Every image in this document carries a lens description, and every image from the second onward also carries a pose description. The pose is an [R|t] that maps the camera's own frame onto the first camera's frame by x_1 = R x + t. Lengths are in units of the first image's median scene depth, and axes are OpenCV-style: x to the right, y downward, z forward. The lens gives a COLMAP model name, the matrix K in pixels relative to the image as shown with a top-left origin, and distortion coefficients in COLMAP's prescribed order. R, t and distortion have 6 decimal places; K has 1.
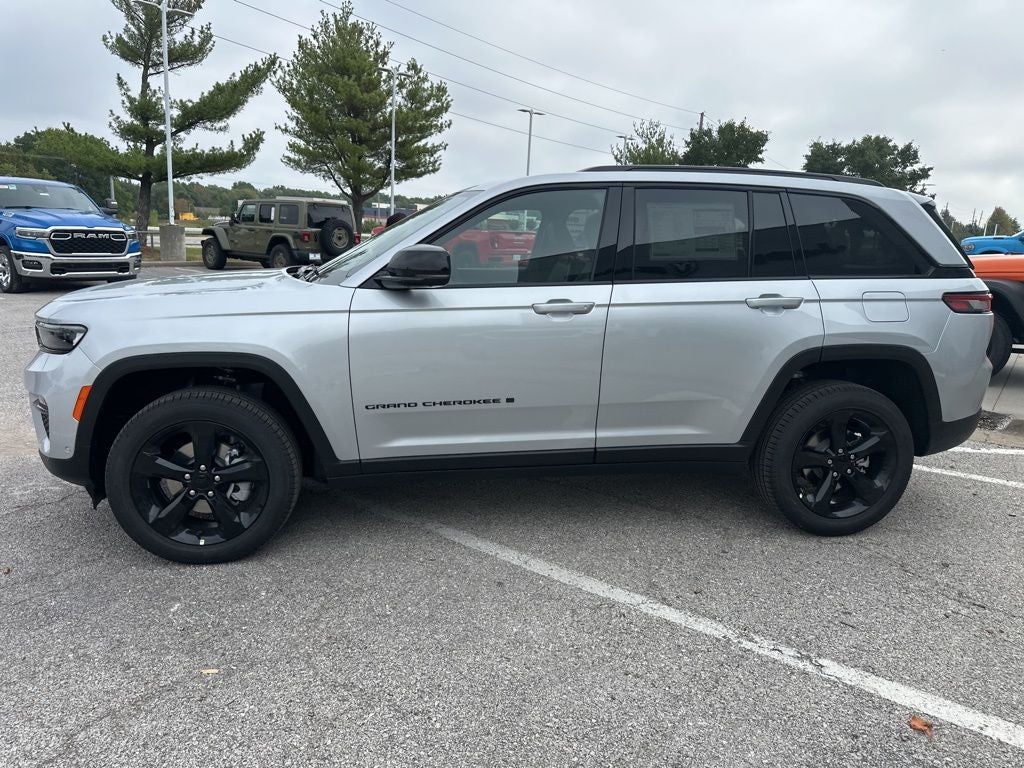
lens RADIAL K [[723.9, 0, 510.3], [0, 723.9, 367.3], [0, 0, 1]] dist [0.059761, -0.078710]
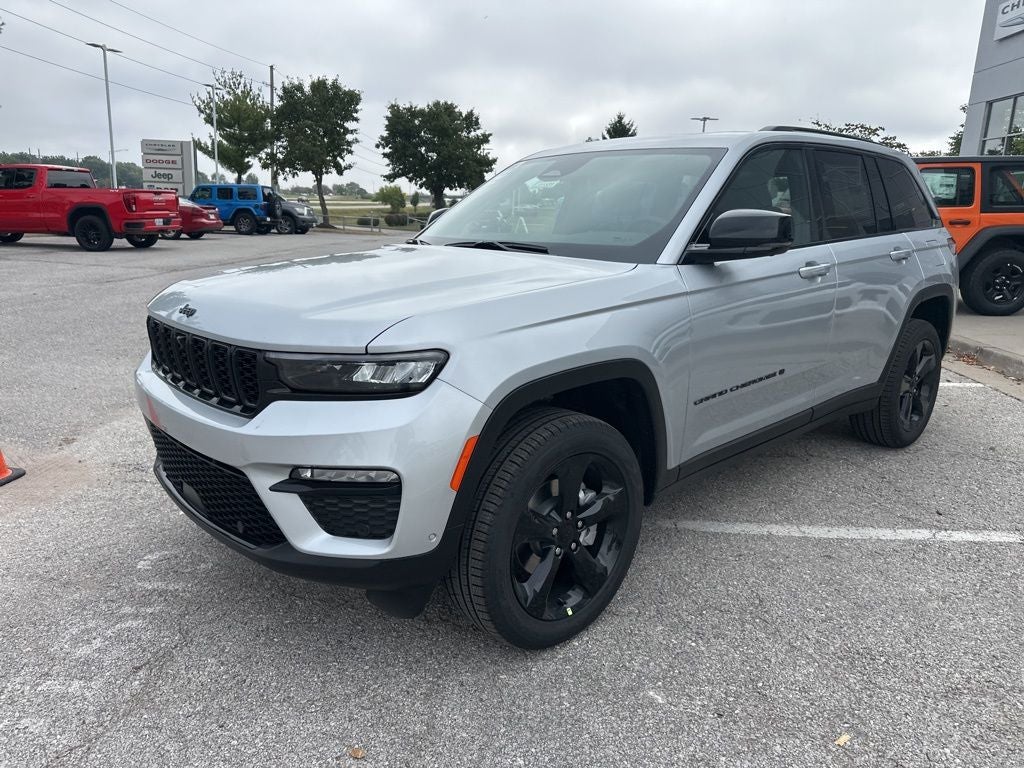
lens RADIAL K [[727.4, 0, 510.5], [0, 727.4, 365.6], [0, 0, 1]] dist [0.042834, -0.054174]
pose [[0.830847, -0.138840, 0.538903, -0.228067], [0.111416, 0.990272, 0.083353, -0.023253], [-0.545233, -0.009211, 0.838234, 0.106130]]
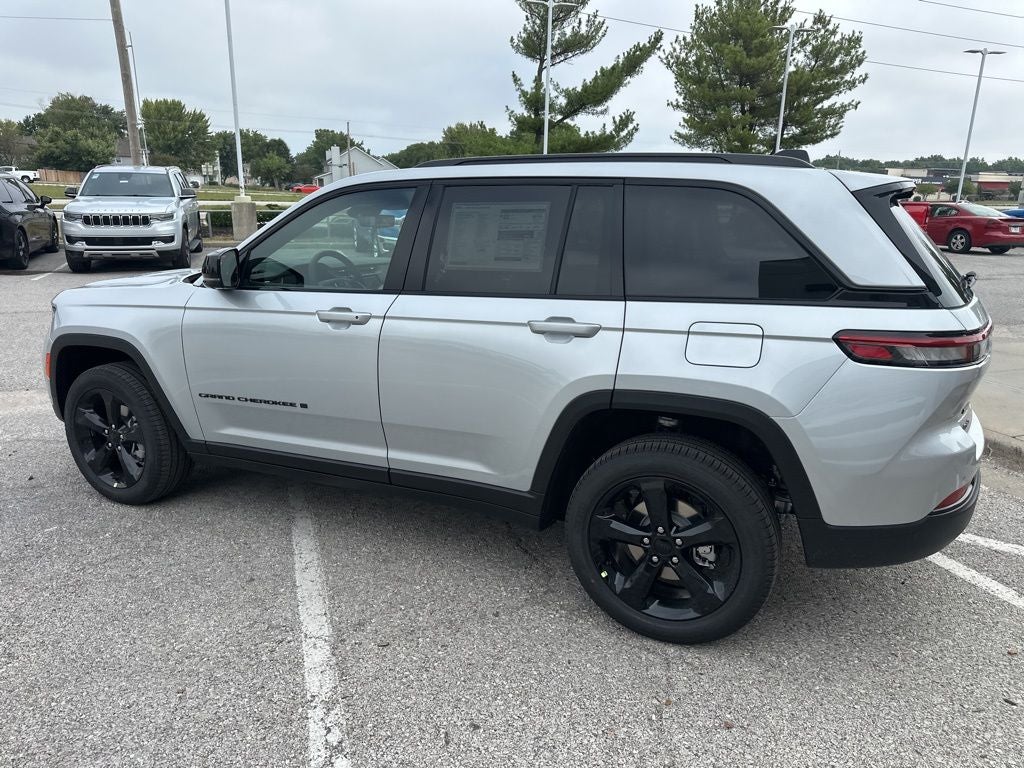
lens RADIAL K [[732.3, 0, 506.8], [0, 732.3, 372.8], [0, 0, 1]] dist [0.026667, -0.033966]
pose [[0.823791, 0.107464, -0.556614, 0.219586], [-0.084303, 0.994173, 0.067174, -0.025448], [0.560590, -0.008413, 0.828051, 0.088345]]
